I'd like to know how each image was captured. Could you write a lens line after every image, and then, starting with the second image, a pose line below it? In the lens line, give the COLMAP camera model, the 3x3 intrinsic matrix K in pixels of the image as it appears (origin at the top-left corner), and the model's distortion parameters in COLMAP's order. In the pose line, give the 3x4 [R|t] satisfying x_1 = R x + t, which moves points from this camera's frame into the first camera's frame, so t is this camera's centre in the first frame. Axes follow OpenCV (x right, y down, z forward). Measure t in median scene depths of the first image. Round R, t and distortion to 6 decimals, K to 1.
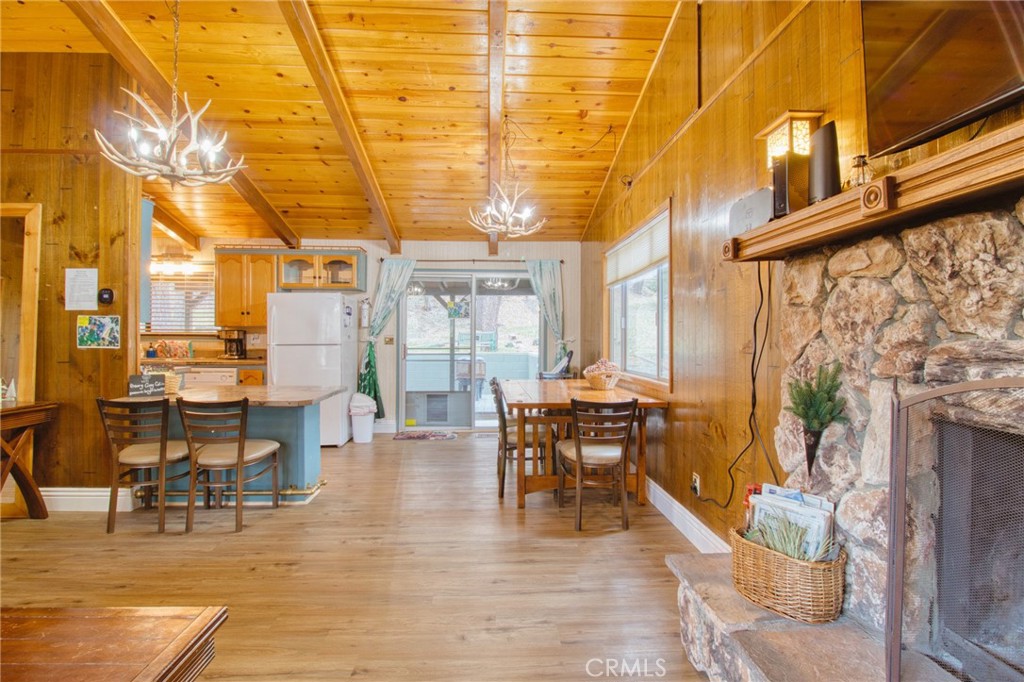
lens RADIAL K [[476.0, 0, 514.4], [0, 476.0, 339.2], [0, 0, 1]] dist [-0.000506, -0.012035]
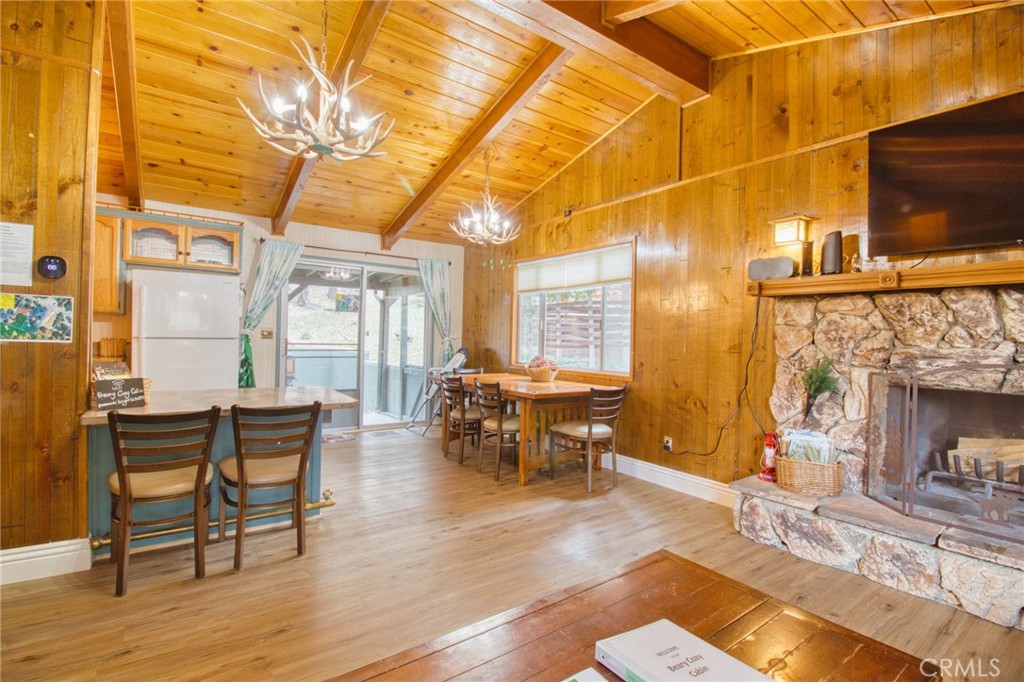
lens RADIAL K [[476.0, 0, 514.4], [0, 476.0, 339.4], [0, 0, 1]] dist [-0.000506, -0.012035]
pose [[0.838961, 0.016016, 0.543956, -0.768350], [-0.022163, 0.999743, 0.004748, -0.004361], [-0.543740, -0.016039, 0.839100, 0.061015]]
